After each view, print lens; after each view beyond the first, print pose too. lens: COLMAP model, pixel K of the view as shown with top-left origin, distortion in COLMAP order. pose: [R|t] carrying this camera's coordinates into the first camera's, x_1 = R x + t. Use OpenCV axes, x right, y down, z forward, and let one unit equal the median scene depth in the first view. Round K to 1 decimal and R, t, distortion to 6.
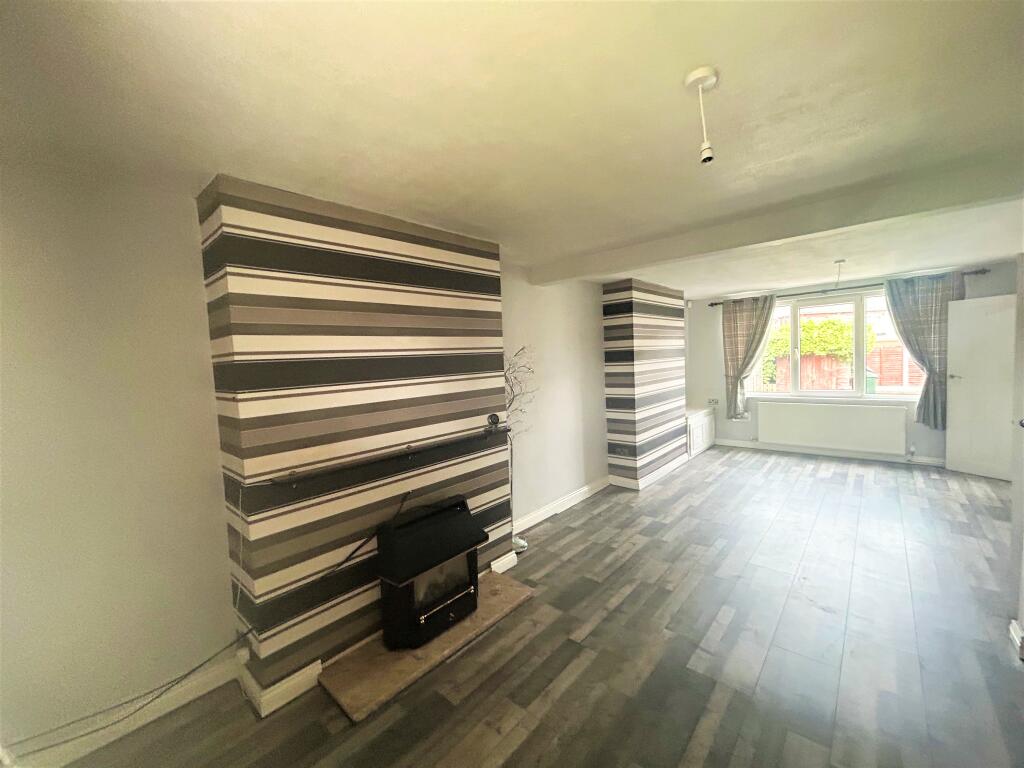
lens RADIAL K [[411.3, 0, 511.3], [0, 411.3, 380.6], [0, 0, 1]] dist [-0.002049, 0.000001]
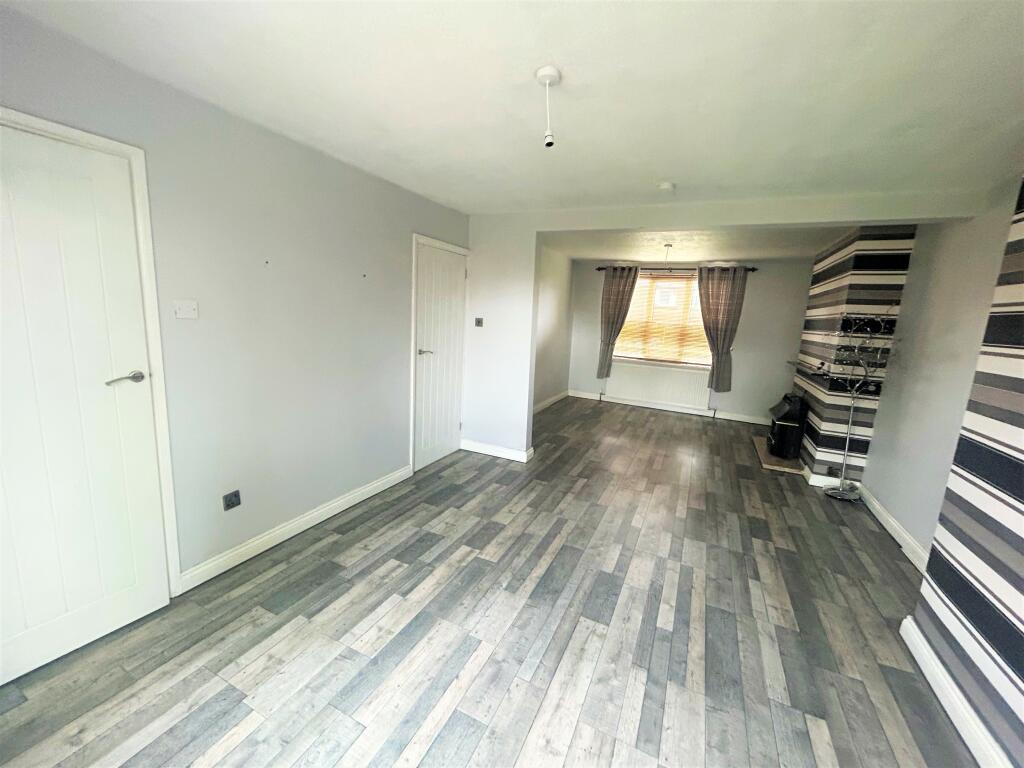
lens RADIAL K [[411.3, 0, 512.1], [0, 411.3, 383.4], [0, 0, 1]] dist [-0.002049, 0.000001]
pose [[-0.957741, 0.041000, -0.284696, 1.037727], [-0.029288, 0.970743, 0.238327, -0.110467], [0.286138, 0.236593, -0.928520, 1.538690]]
